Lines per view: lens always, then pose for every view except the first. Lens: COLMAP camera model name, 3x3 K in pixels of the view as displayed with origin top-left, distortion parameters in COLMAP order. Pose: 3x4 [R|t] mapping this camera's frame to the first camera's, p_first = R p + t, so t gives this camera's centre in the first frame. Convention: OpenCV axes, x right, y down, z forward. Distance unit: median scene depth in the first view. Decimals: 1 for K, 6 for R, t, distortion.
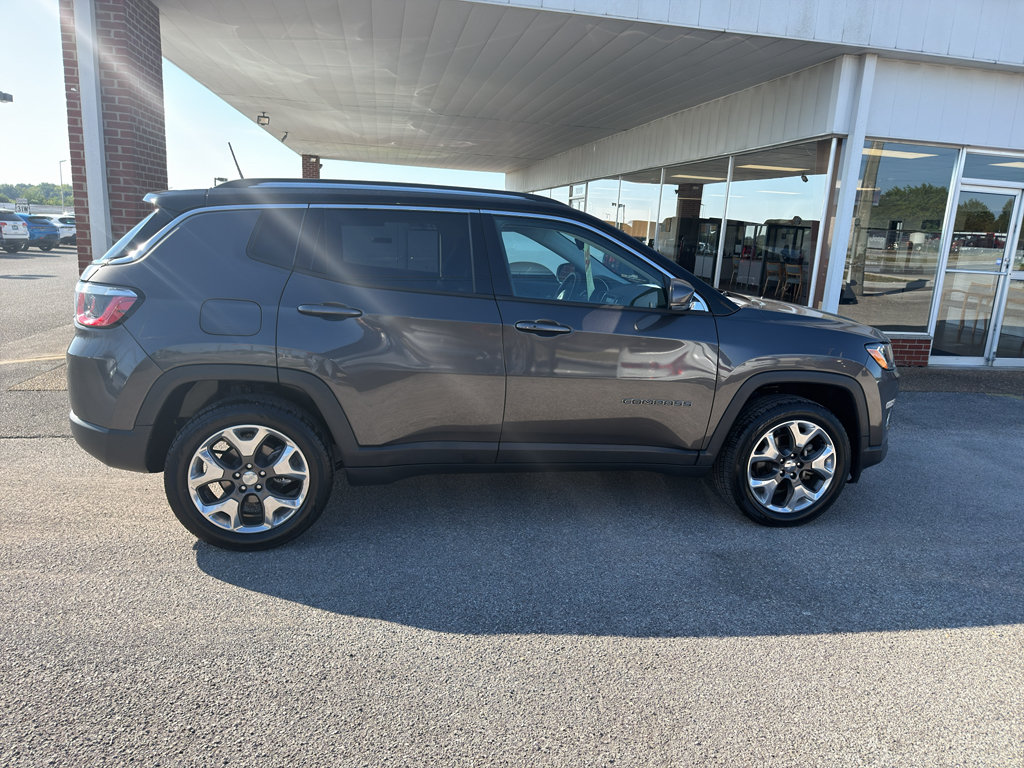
lens RADIAL K [[706.1, 0, 511.2], [0, 706.1, 355.5], [0, 0, 1]] dist [0.018747, -0.000429]
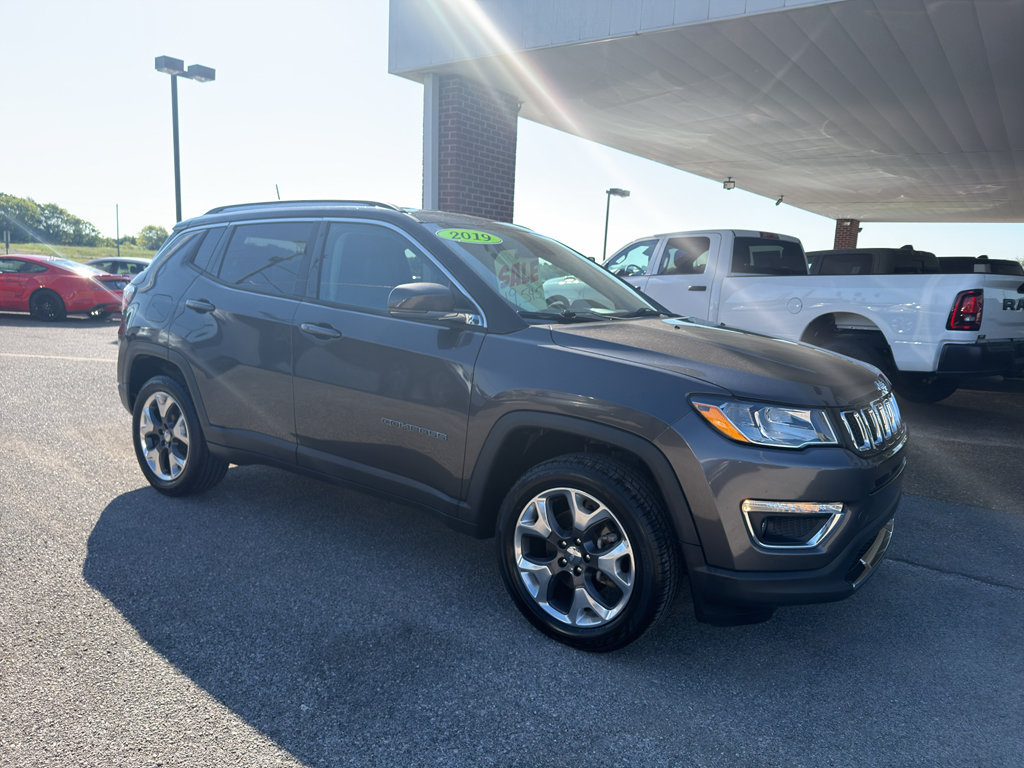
lens RADIAL K [[706.1, 0, 511.2], [0, 706.1, 355.5], [0, 0, 1]] dist [0.018747, -0.000429]
pose [[0.699585, 0.063492, -0.711723, 0.828315], [-0.135893, 0.989688, -0.045287, 0.003030], [0.701508, 0.128400, 0.700999, 0.450584]]
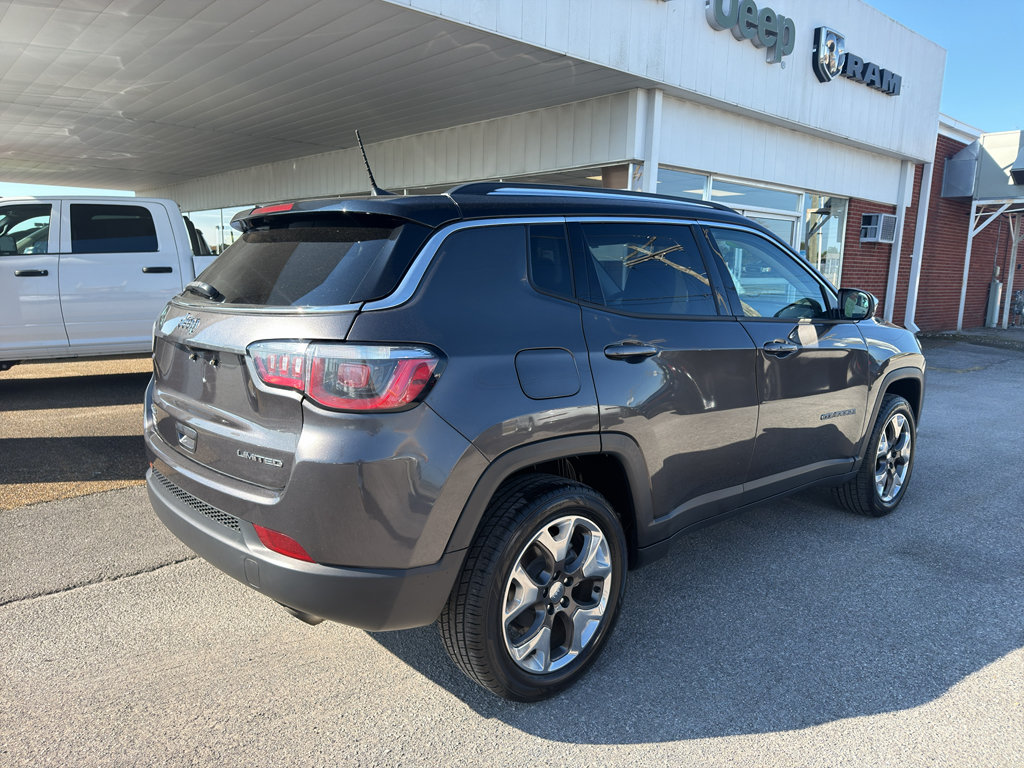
lens RADIAL K [[707.4, 0, 510.3], [0, 707.4, 361.1], [0, 0, 1]] dist [0.082923, -0.086422]
pose [[0.872232, -0.100529, 0.478649, -0.635040], [0.113094, 0.993581, 0.002590, -0.059020], [-0.475836, 0.051873, 0.878003, 0.314591]]
